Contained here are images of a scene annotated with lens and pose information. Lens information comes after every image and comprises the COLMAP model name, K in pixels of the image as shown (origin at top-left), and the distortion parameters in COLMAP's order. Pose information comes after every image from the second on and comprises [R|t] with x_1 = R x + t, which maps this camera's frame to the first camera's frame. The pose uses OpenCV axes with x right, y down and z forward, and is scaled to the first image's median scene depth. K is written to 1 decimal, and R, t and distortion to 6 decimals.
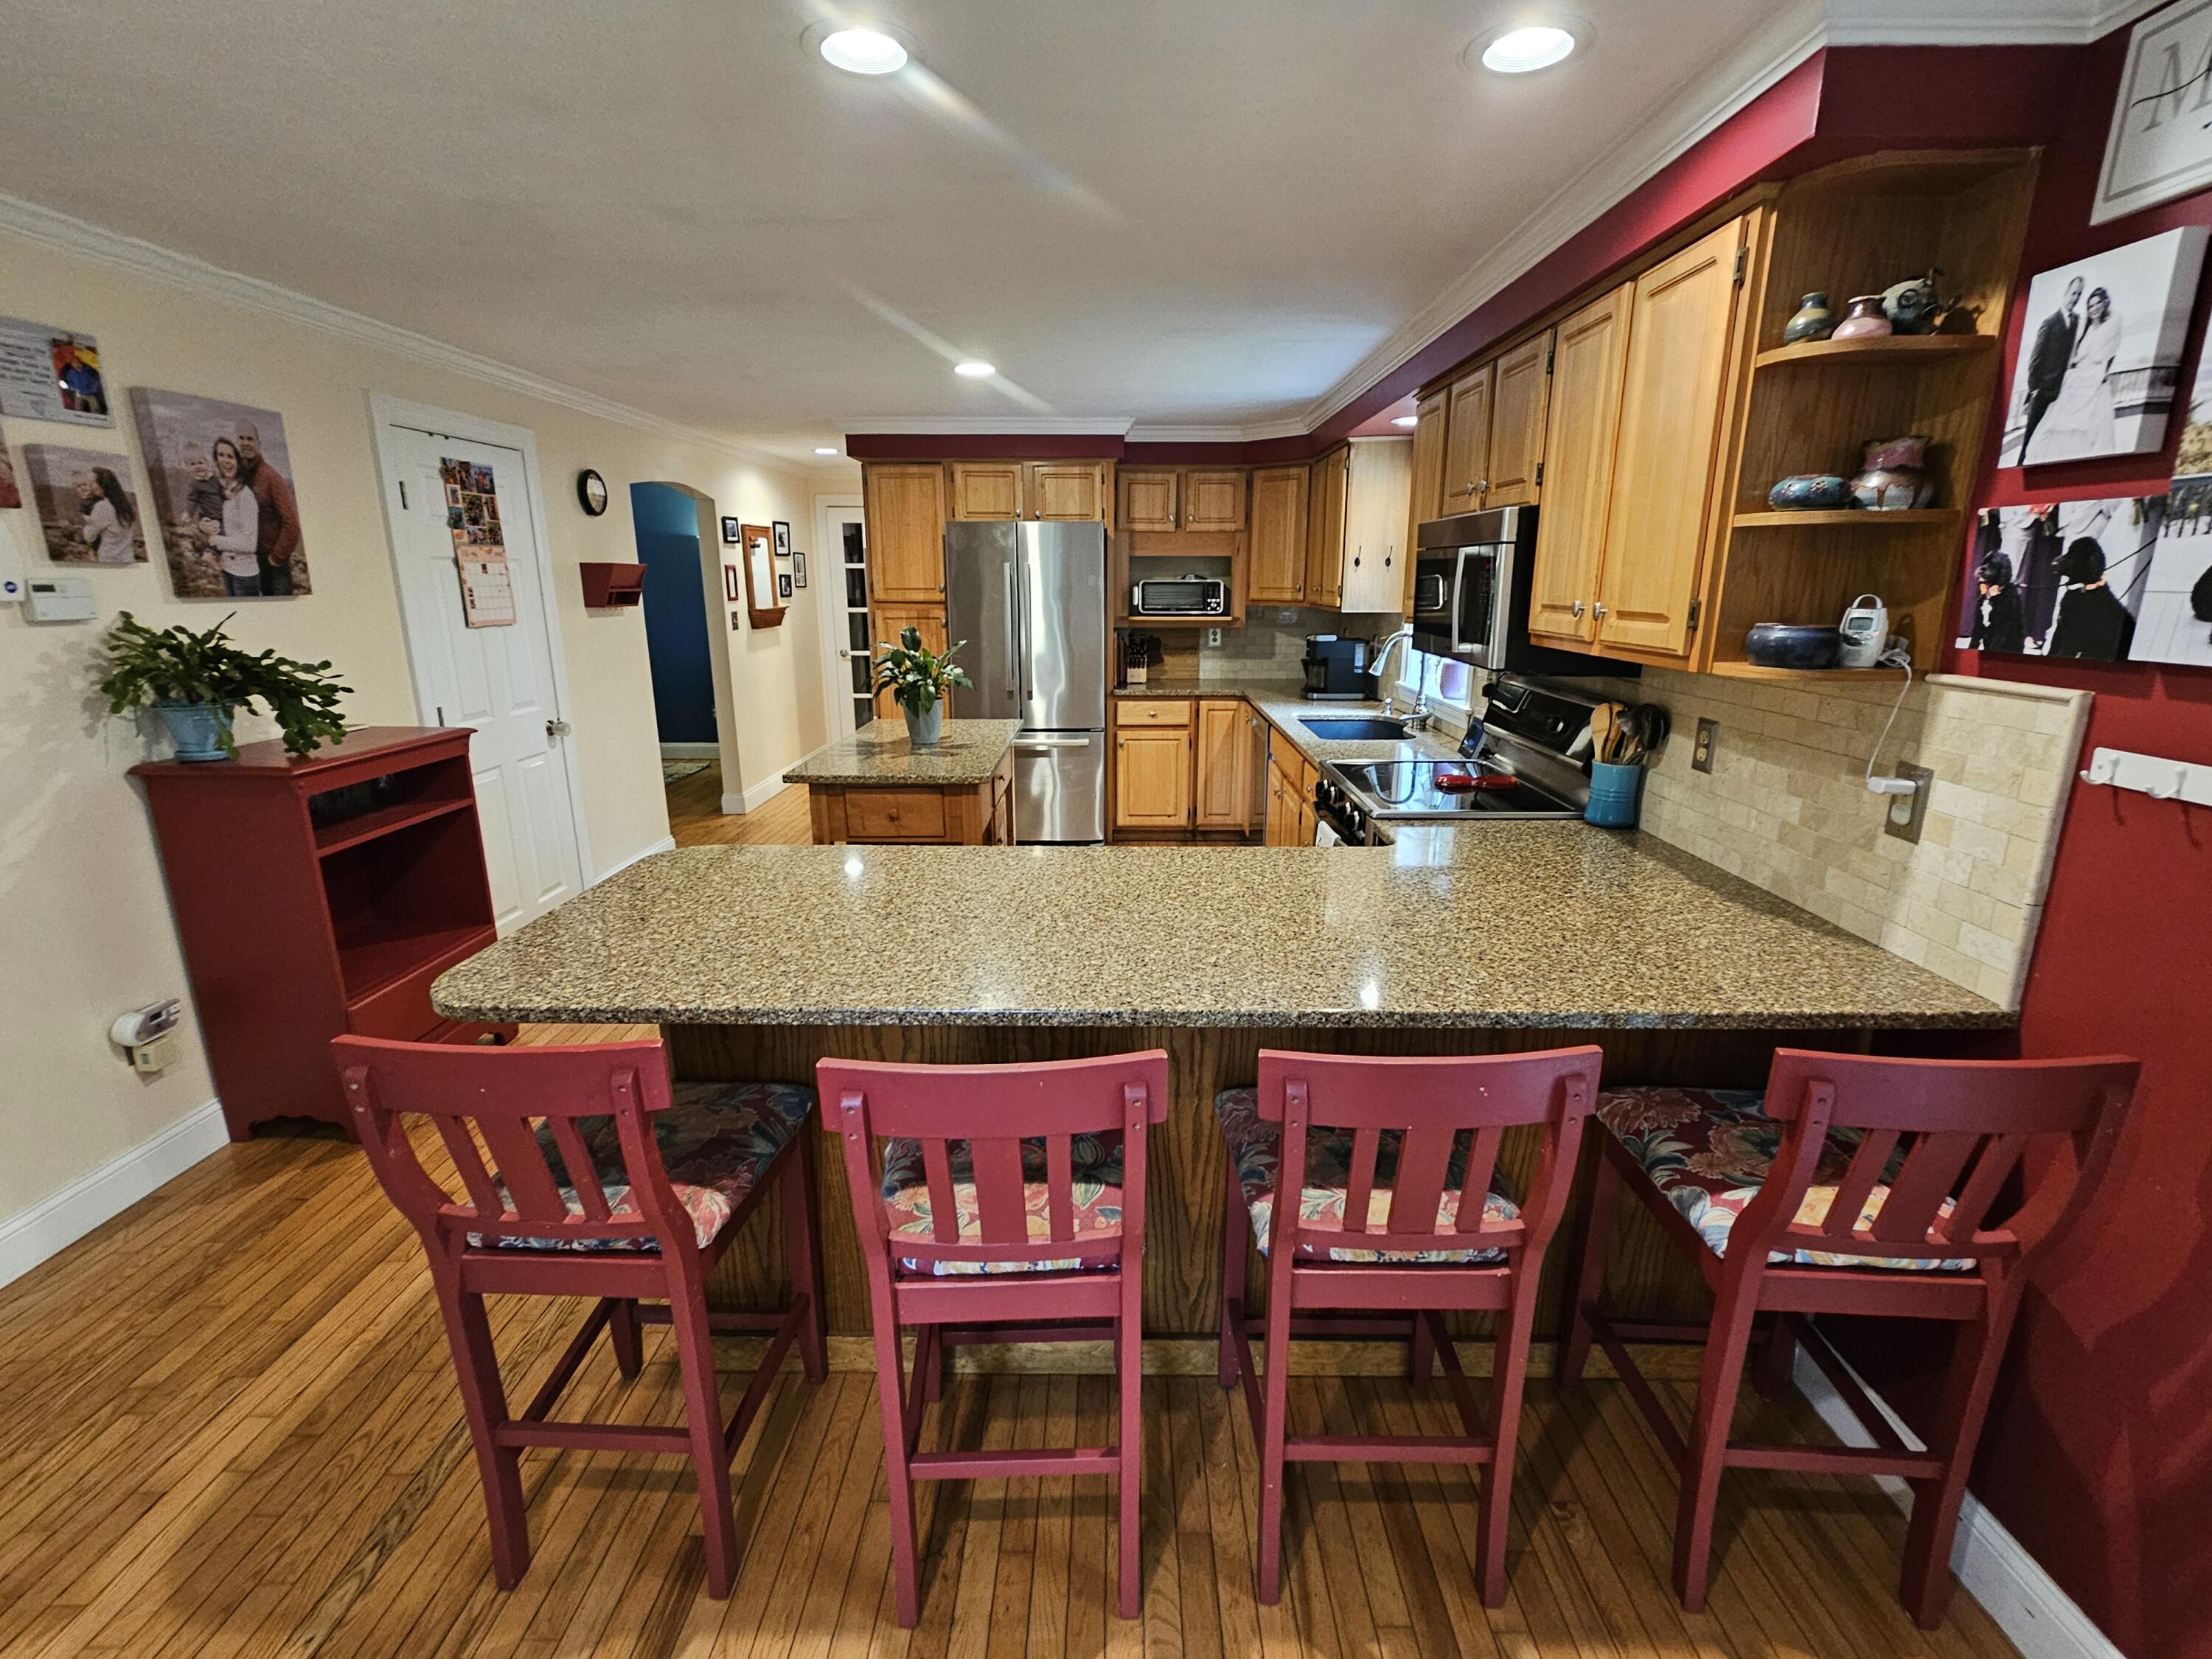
lens RADIAL K [[1000.4, 0, 1106.0], [0, 1000.4, 829.5], [0, 0, 1]] dist [-0.000256, -0.000097]
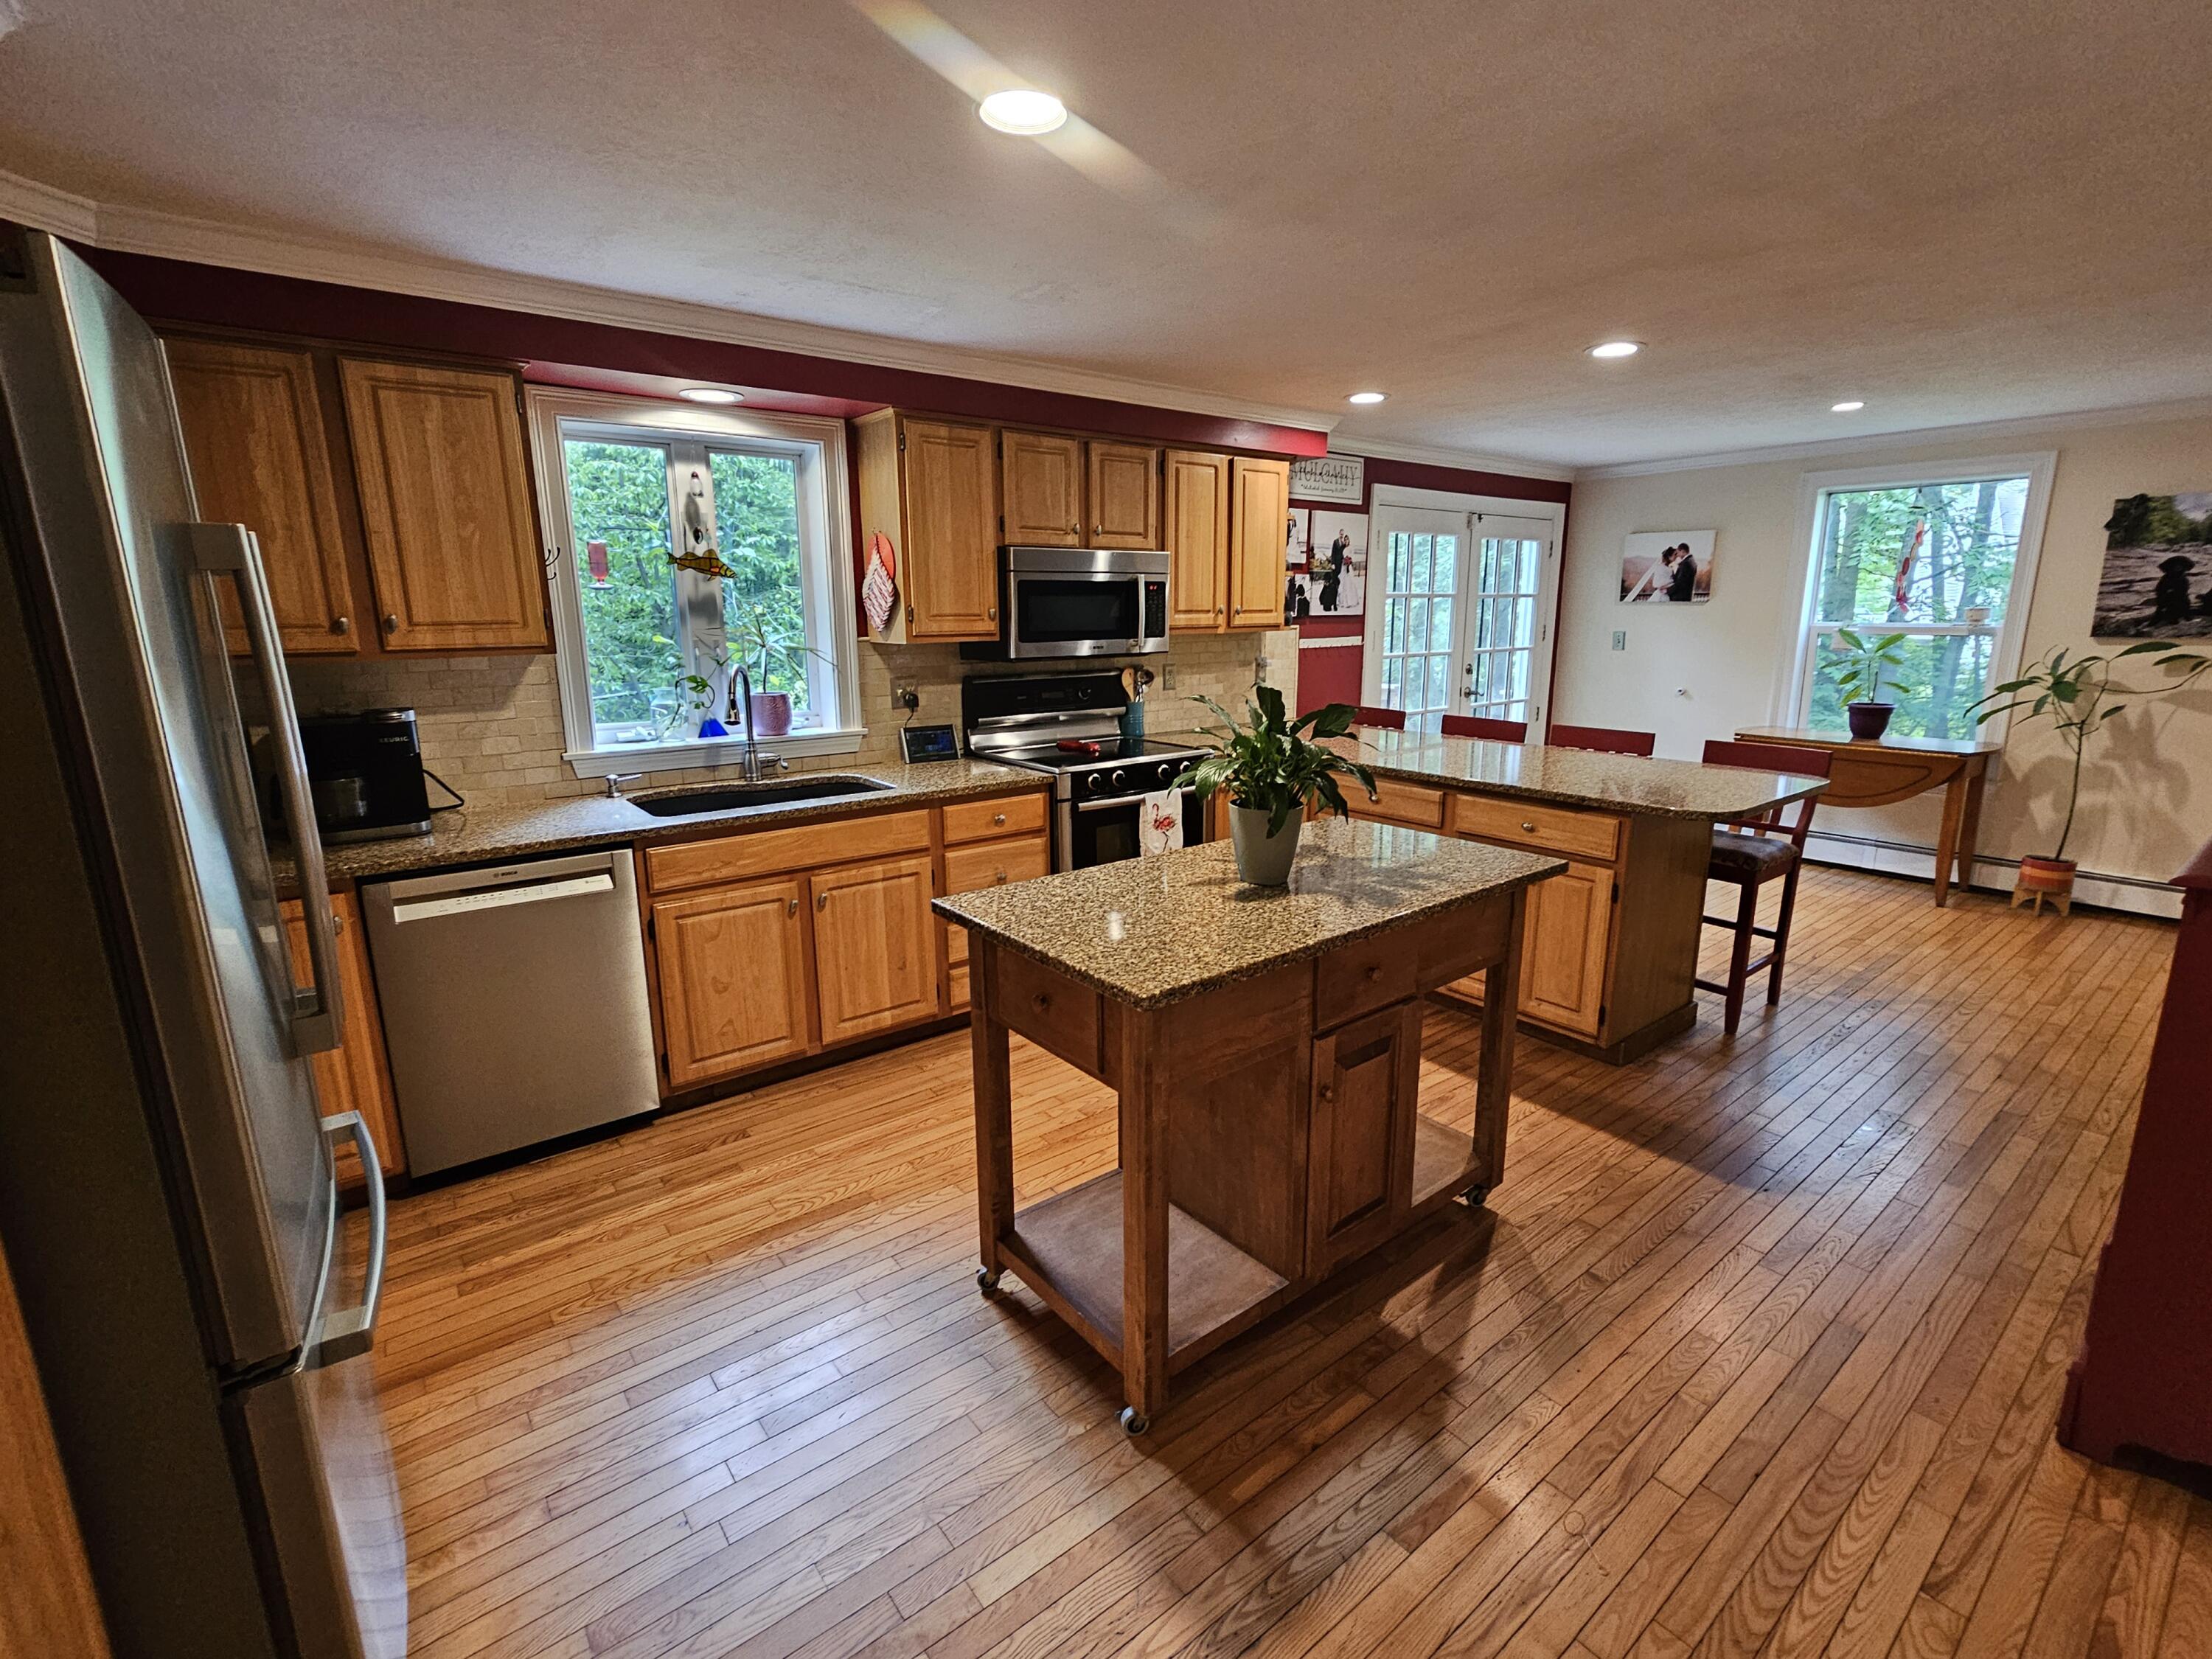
lens RADIAL K [[1000.4, 0, 1106.0], [0, 1000.4, 829.5], [0, 0, 1]] dist [-0.000256, -0.000097]
pose [[-0.629501, -0.166878, 0.758868, -1.543897], [0.201812, 0.908030, 0.367088, -0.966957], [-0.750333, 0.384231, -0.537928, 3.865111]]
